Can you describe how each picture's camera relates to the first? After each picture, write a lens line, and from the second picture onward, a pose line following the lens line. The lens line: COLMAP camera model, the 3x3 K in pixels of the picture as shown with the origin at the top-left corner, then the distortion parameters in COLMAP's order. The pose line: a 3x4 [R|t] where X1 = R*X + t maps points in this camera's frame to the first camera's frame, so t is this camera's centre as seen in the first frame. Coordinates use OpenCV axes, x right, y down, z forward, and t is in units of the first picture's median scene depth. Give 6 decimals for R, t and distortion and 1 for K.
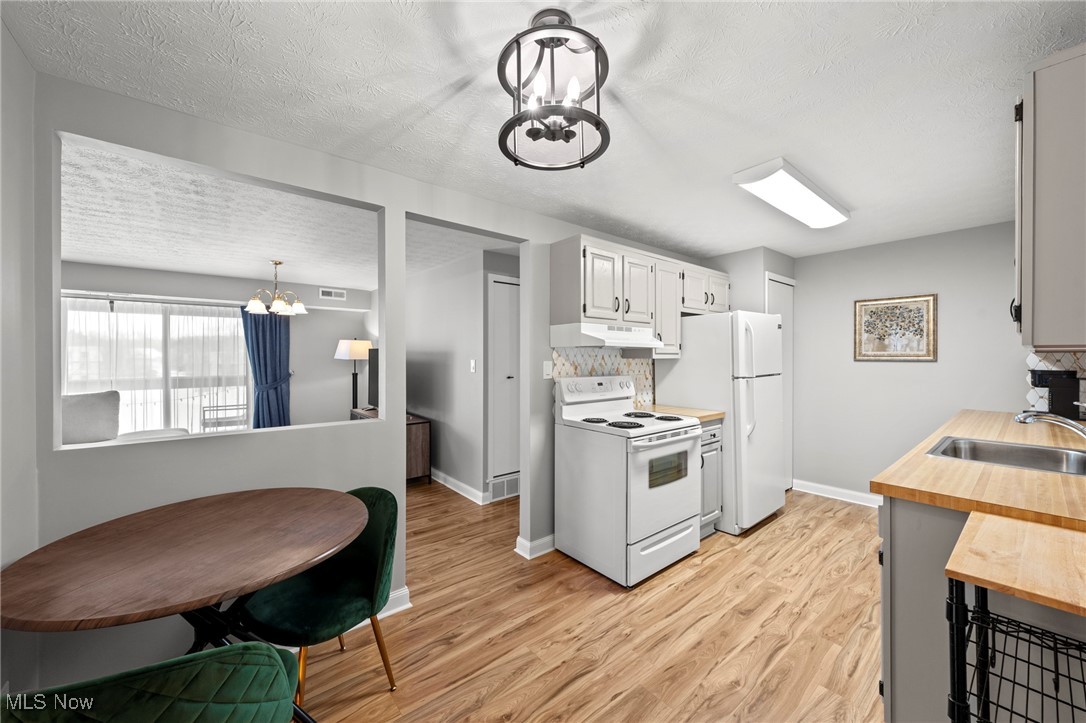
lens RADIAL K [[400.2, 0, 549.5], [0, 400.2, 356.4], [0, 0, 1]] dist [0.000456, -0.000077]
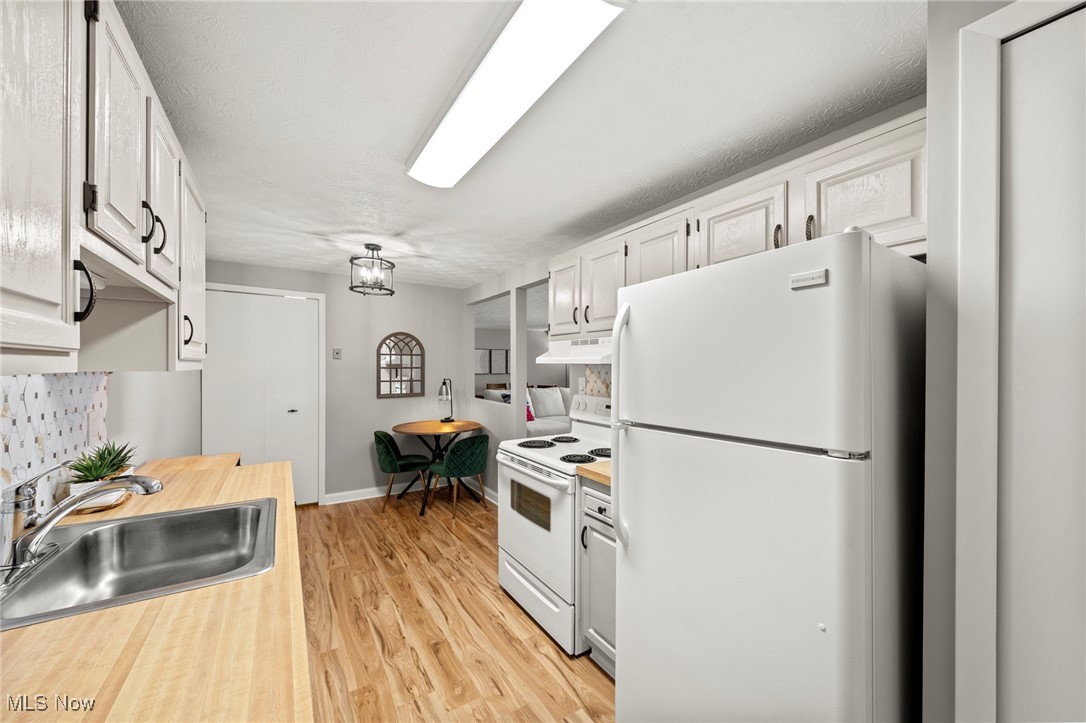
lens RADIAL K [[403.6, 0, 543.8], [0, 403.6, 366.8], [0, 0, 1]] dist [-0.001333, -0.000156]
pose [[-0.114427, -0.000398, -0.993432, 1.487419], [-0.001217, 0.999999, -0.000261, -0.023075], [0.993431, 0.001179, -0.114427, 1.438575]]
